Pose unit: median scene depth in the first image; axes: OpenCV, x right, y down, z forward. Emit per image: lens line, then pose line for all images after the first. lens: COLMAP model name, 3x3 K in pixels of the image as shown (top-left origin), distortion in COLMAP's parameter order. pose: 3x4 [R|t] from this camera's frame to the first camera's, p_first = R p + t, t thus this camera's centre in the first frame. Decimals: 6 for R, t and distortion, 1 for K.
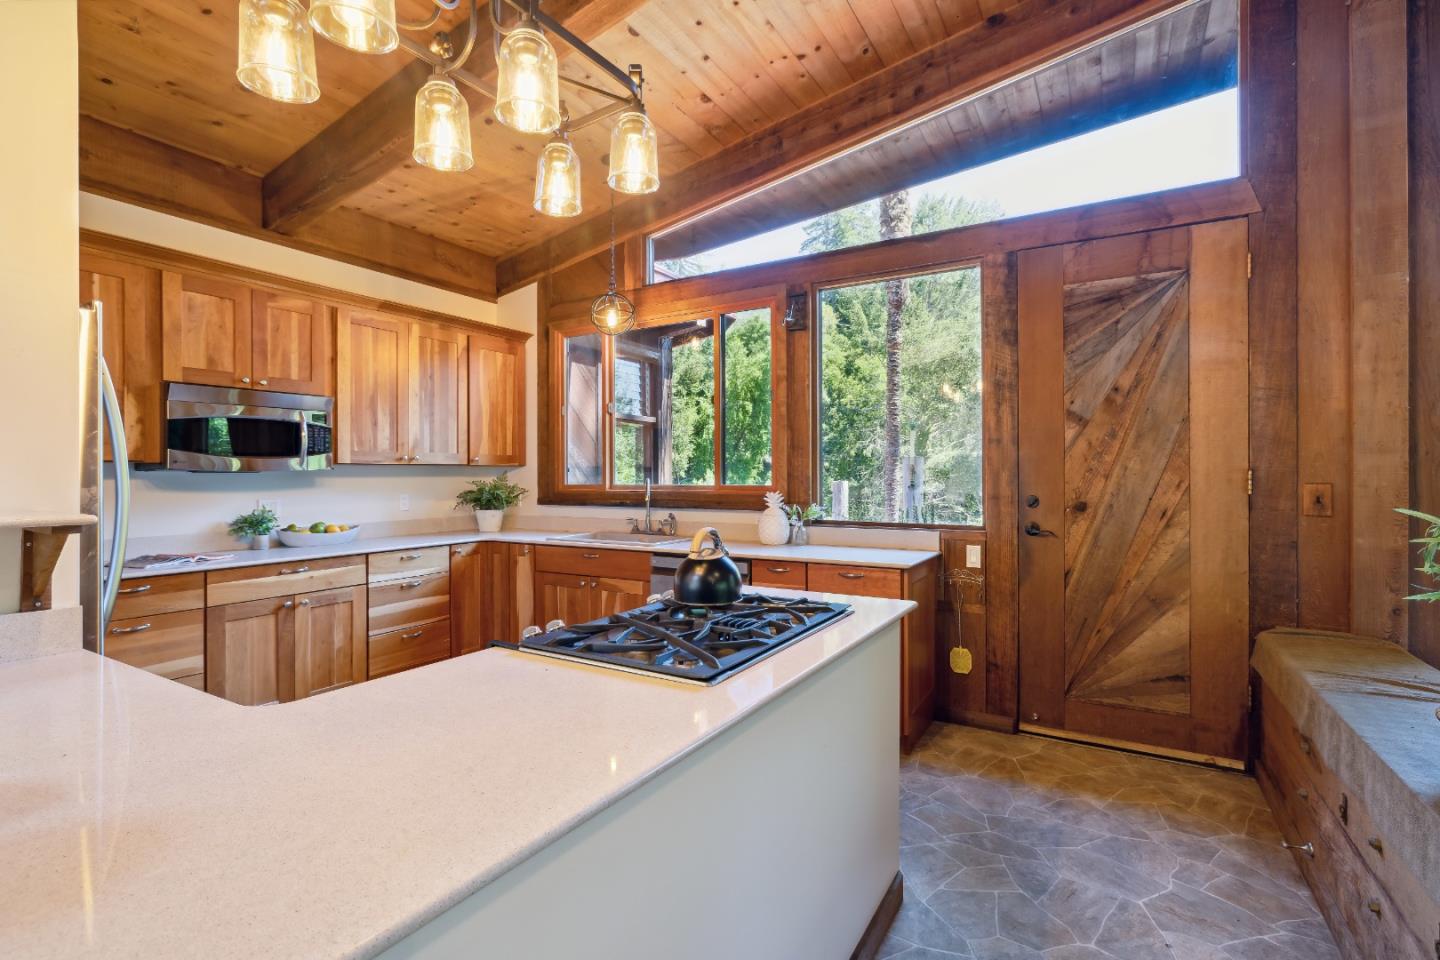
lens RADIAL K [[658.8, 0, 730.3], [0, 658.8, 473.7], [0, 0, 1]] dist [0.002774, -0.000041]
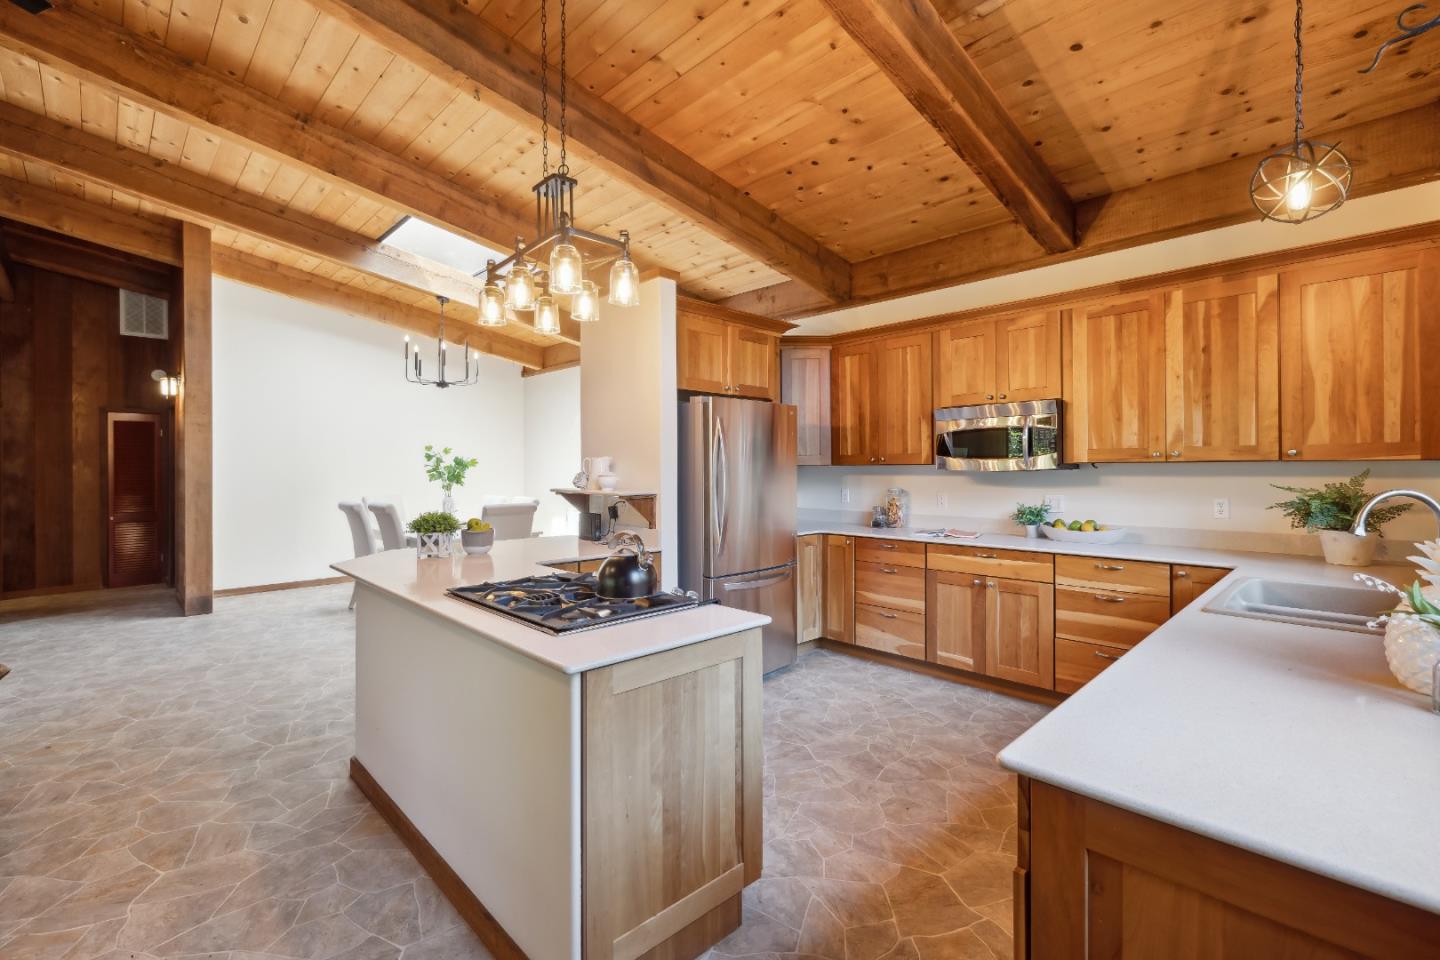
lens RADIAL K [[619.5, 0, 727.8], [0, 619.5, 475.9], [0, 0, 1]] dist [-0.024414, -0.000034]
pose [[-0.239428, 0.008656, -0.970876, 5.245384], [-0.003551, 0.999946, 0.009791, -0.026312], [0.970908, 0.005792, -0.239384, 8.492477]]
